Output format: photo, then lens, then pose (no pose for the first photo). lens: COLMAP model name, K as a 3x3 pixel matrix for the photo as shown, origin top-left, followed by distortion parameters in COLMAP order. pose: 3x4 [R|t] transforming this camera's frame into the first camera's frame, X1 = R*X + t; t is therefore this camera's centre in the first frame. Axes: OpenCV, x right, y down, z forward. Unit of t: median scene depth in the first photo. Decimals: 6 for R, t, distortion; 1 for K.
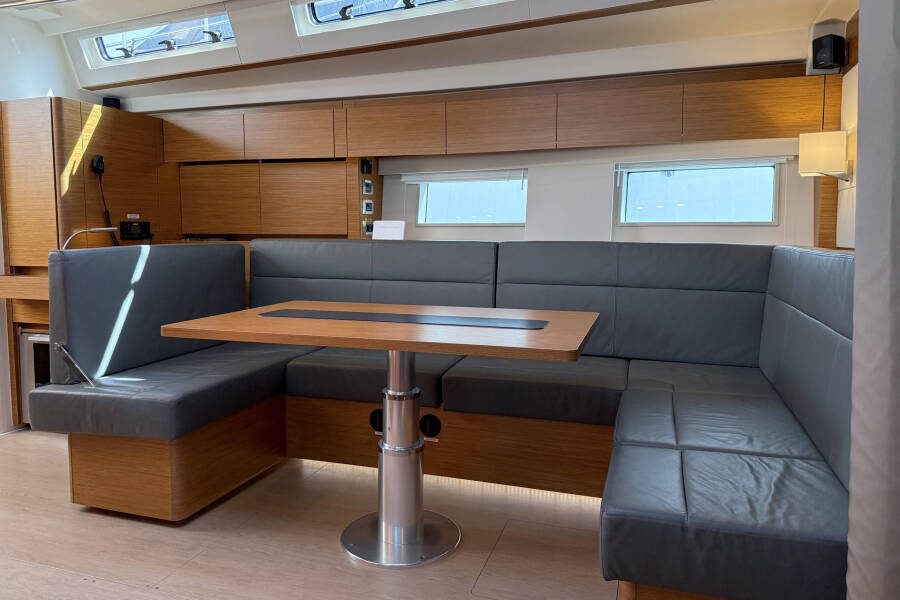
lens RADIAL K [[643.3, 0, 442.8], [0, 643.3, 270.8], [0, 0, 1]] dist [0.082754, -0.109052]
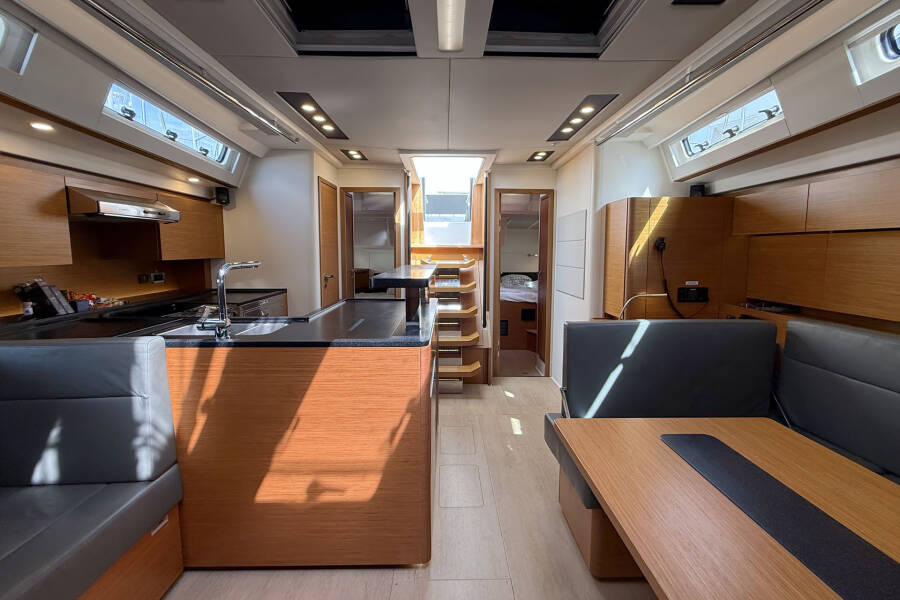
lens RADIAL K [[413.4, 0, 455.1], [0, 413.4, 294.1], [0, 0, 1]] dist [0.010991, 0.000311]
pose [[0.340674, 0.103760, -0.934438, 0.112101], [-0.068306, 0.993997, 0.085471, -0.108474], [0.937697, 0.034710, 0.345716, 0.346850]]
